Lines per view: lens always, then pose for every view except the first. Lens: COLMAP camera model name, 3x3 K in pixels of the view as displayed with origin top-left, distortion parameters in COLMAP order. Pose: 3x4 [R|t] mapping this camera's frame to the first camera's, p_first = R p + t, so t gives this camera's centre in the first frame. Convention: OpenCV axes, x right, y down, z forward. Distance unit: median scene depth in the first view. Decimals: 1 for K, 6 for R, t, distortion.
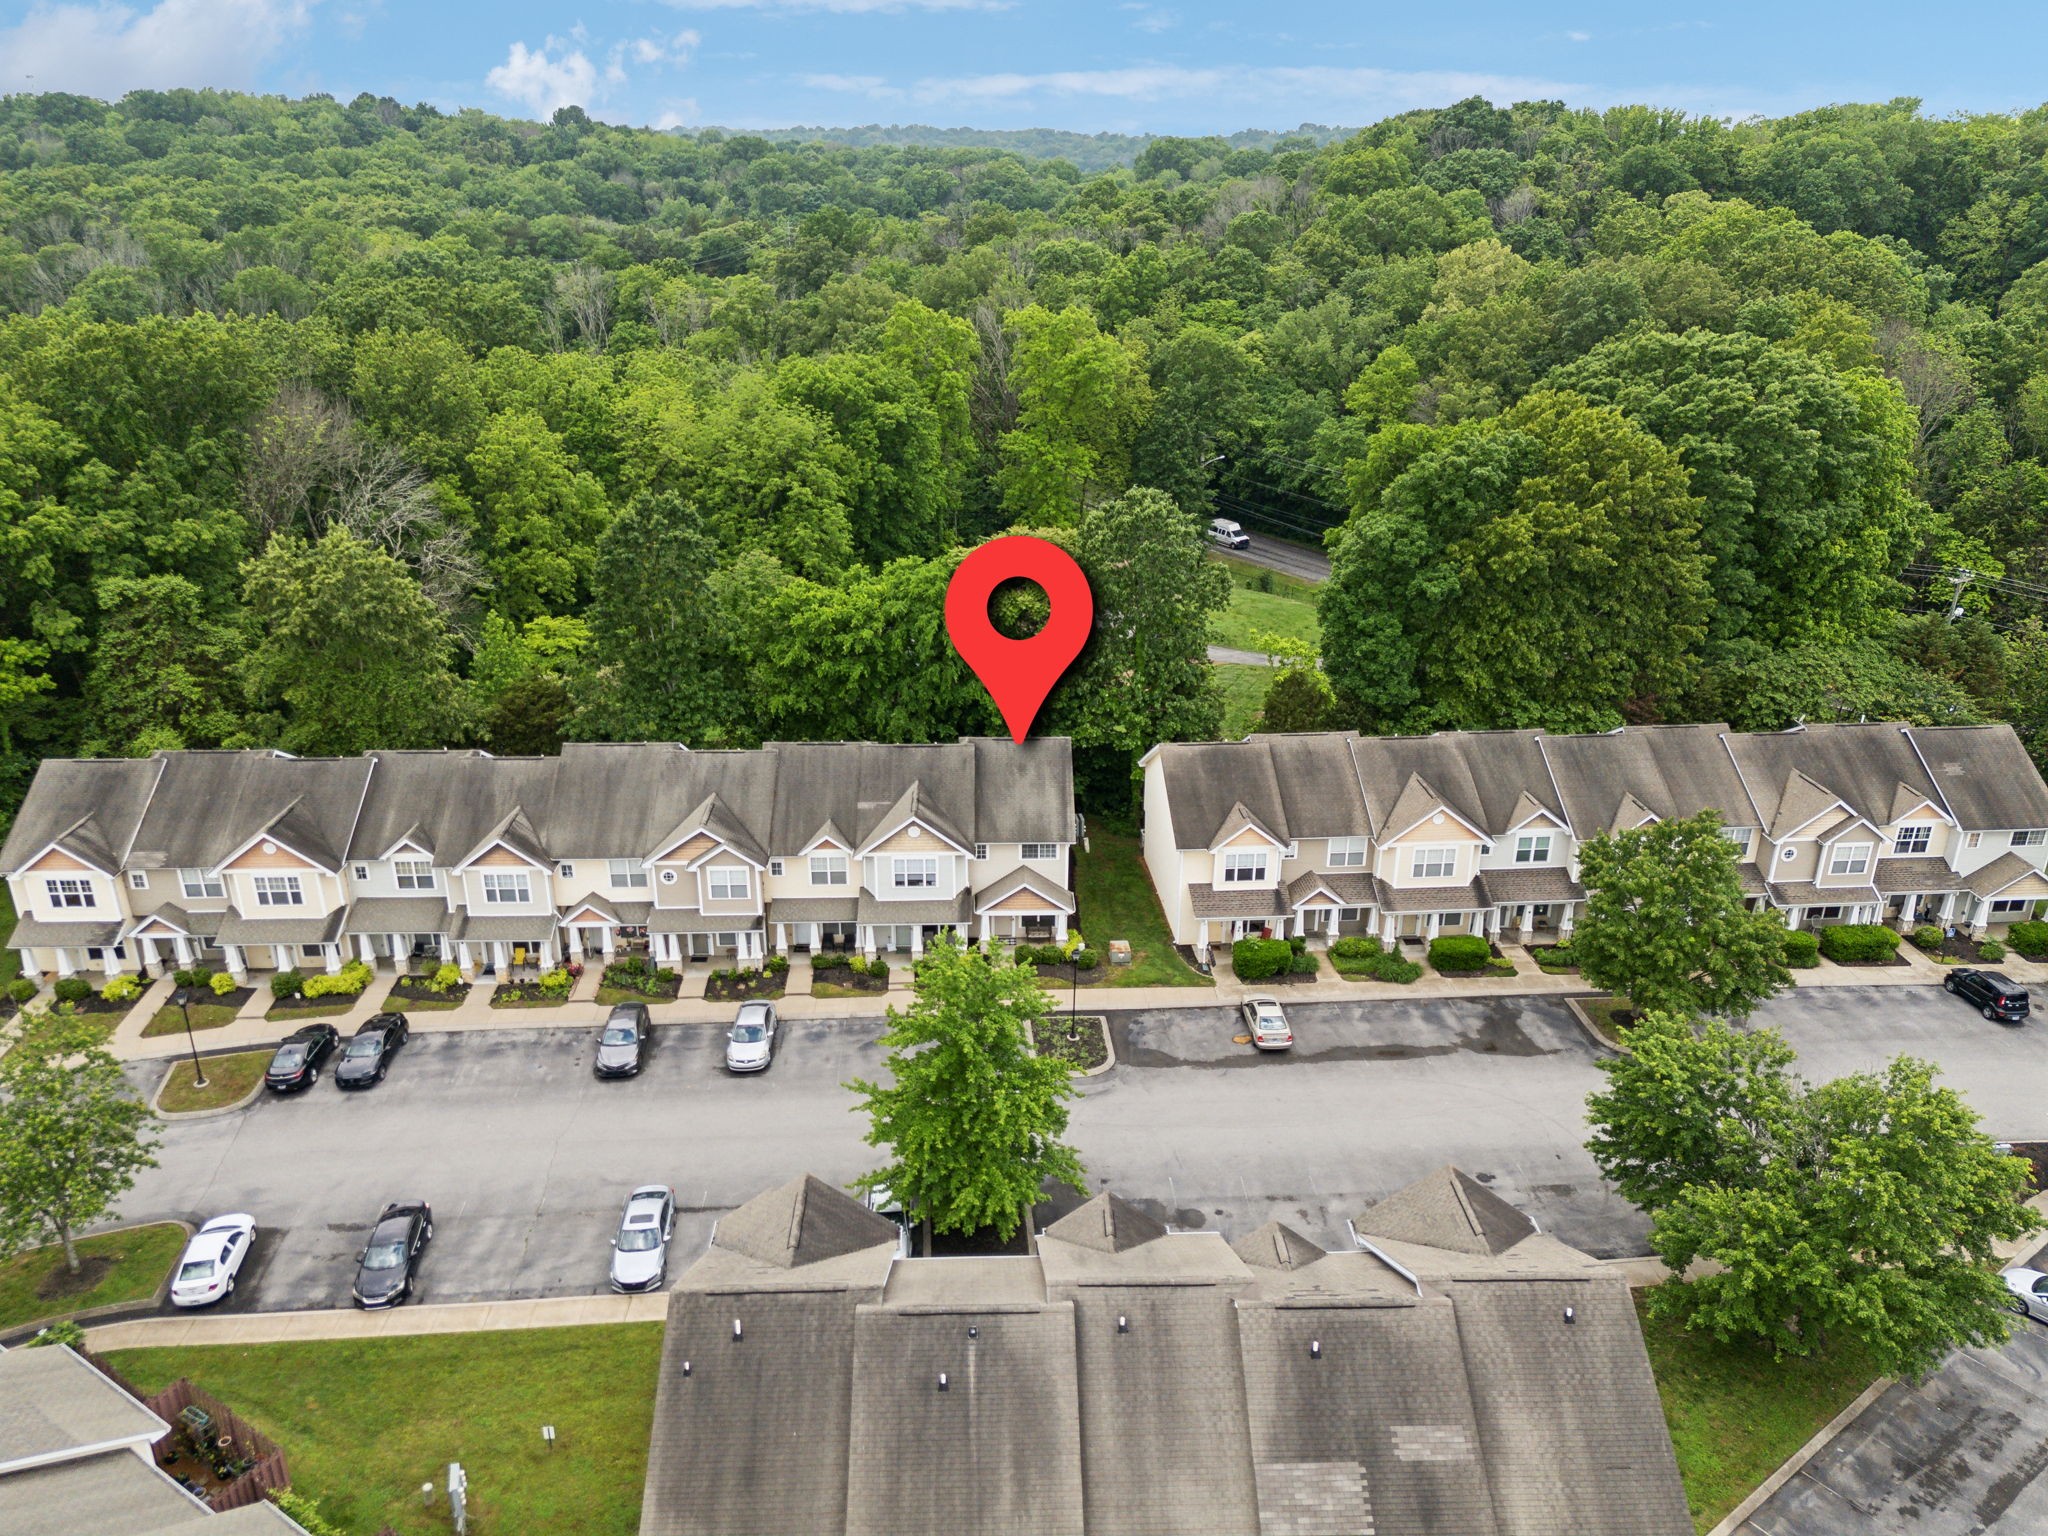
lens RADIAL K [[1546.9, 0, 1030.8], [0, 1546.9, 767.3], [0, 0, 1]] dist [0.070514, -0.060080]
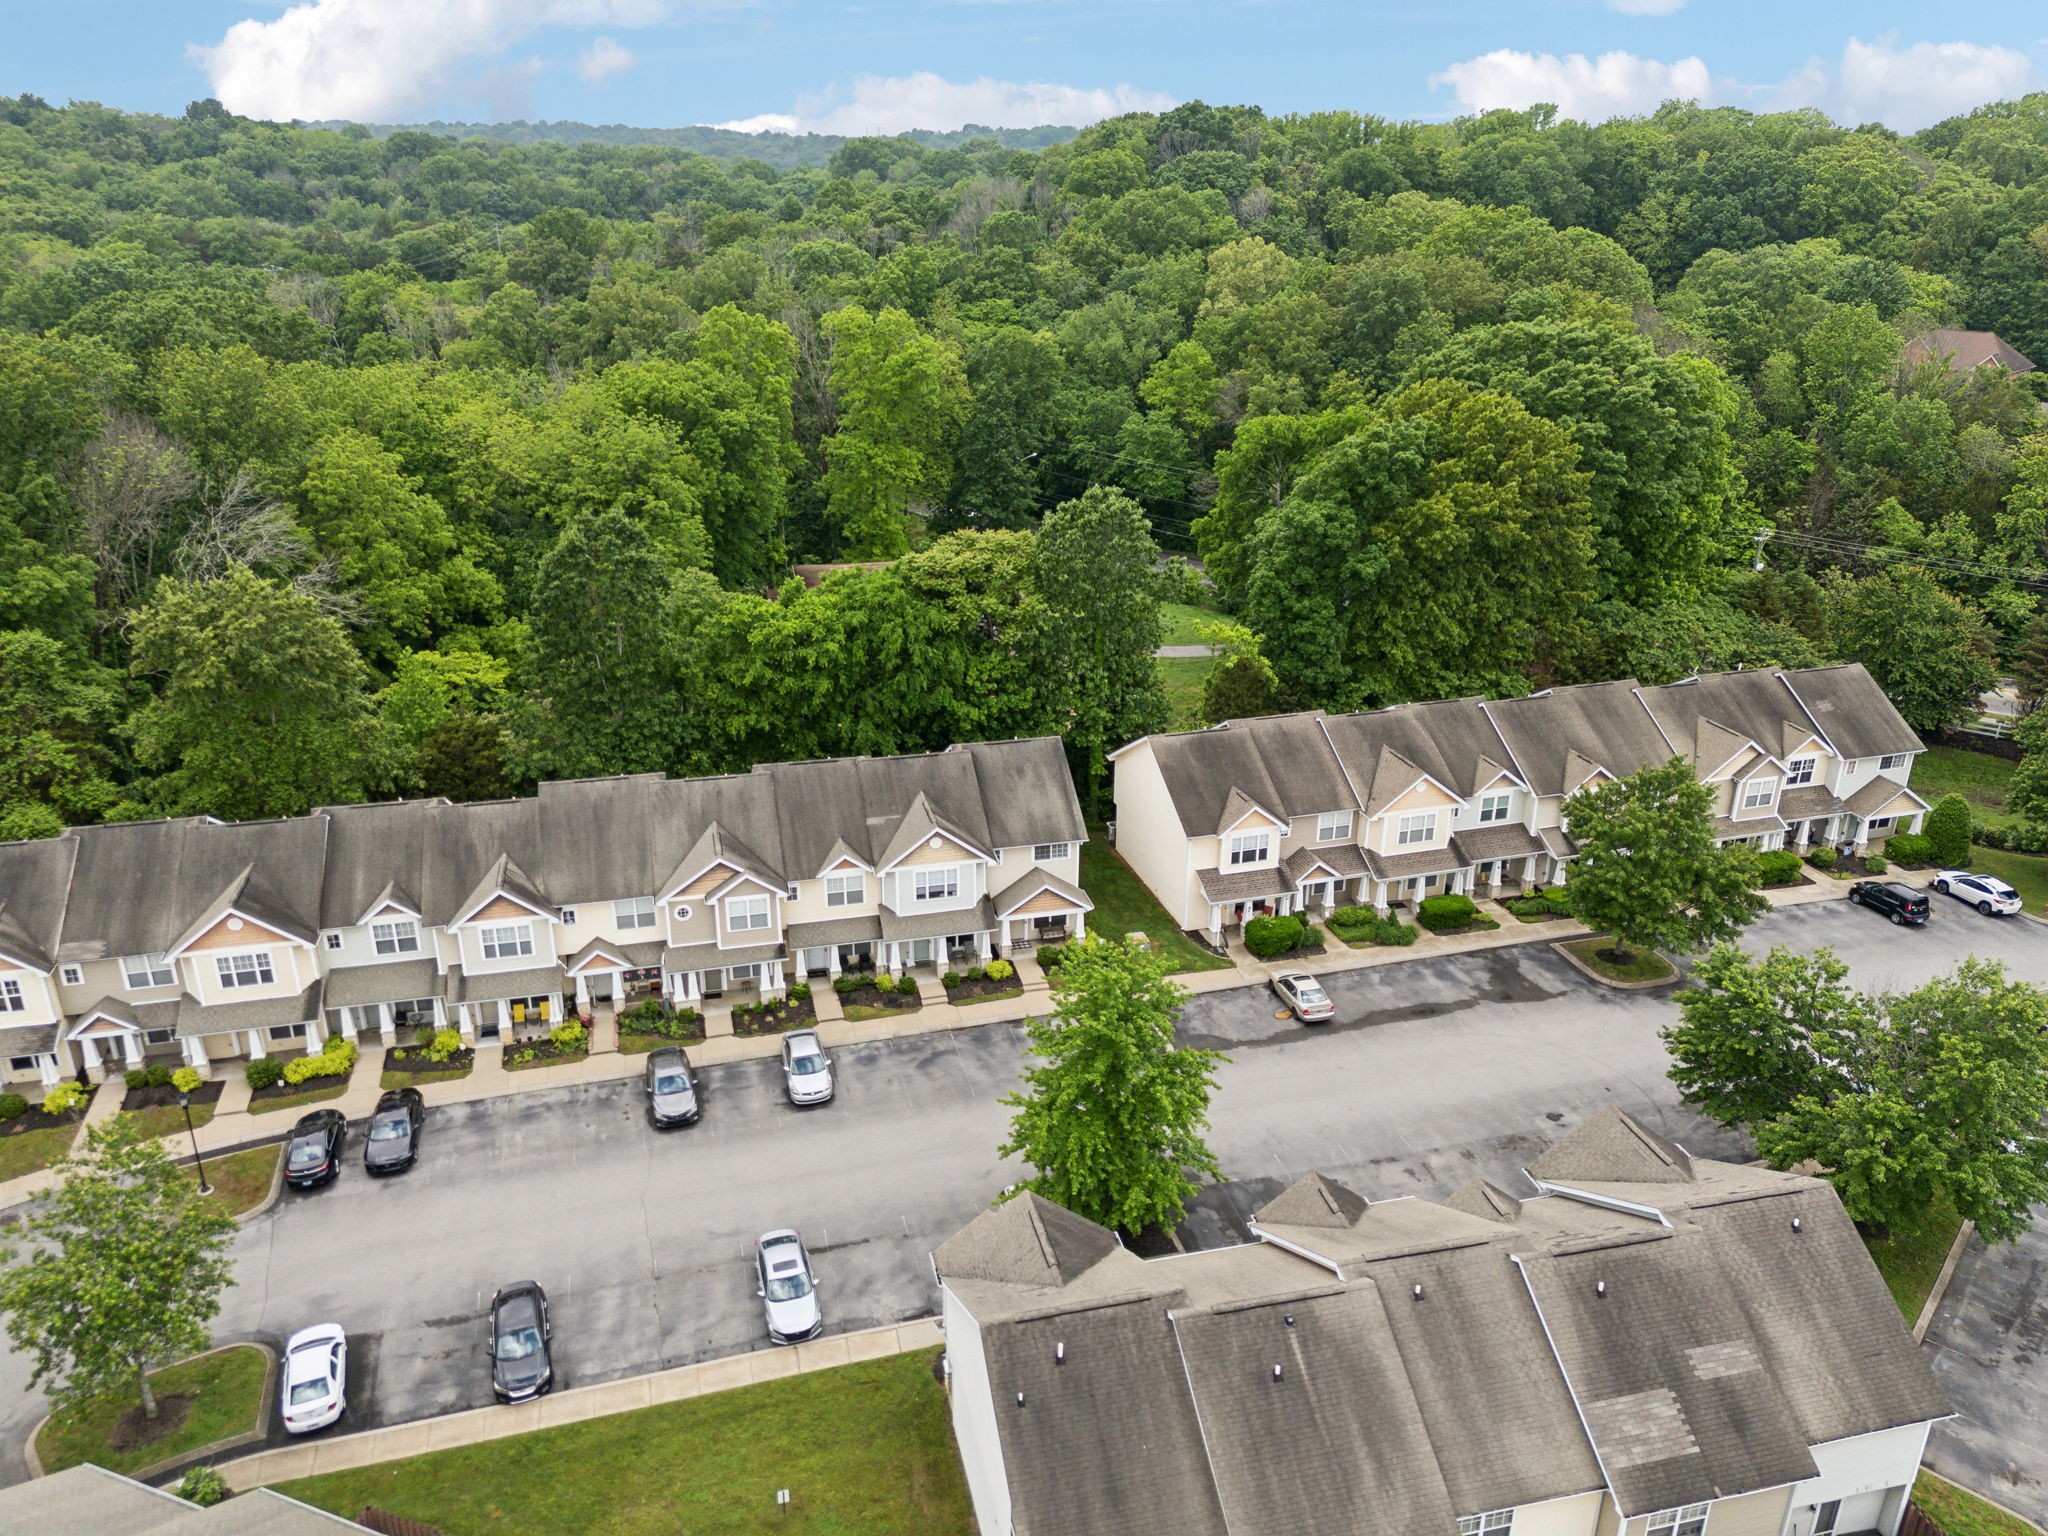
lens RADIAL K [[1546.9, 0, 1030.8], [0, 1546.9, 767.3], [0, 0, 1]] dist [0.070514, -0.060080]
pose [[0.976763, -0.078832, 0.199300, -0.199658], [0.078751, 0.996859, 0.008346, -0.009422], [-0.199332, 0.007543, 0.979903, 0.019960]]
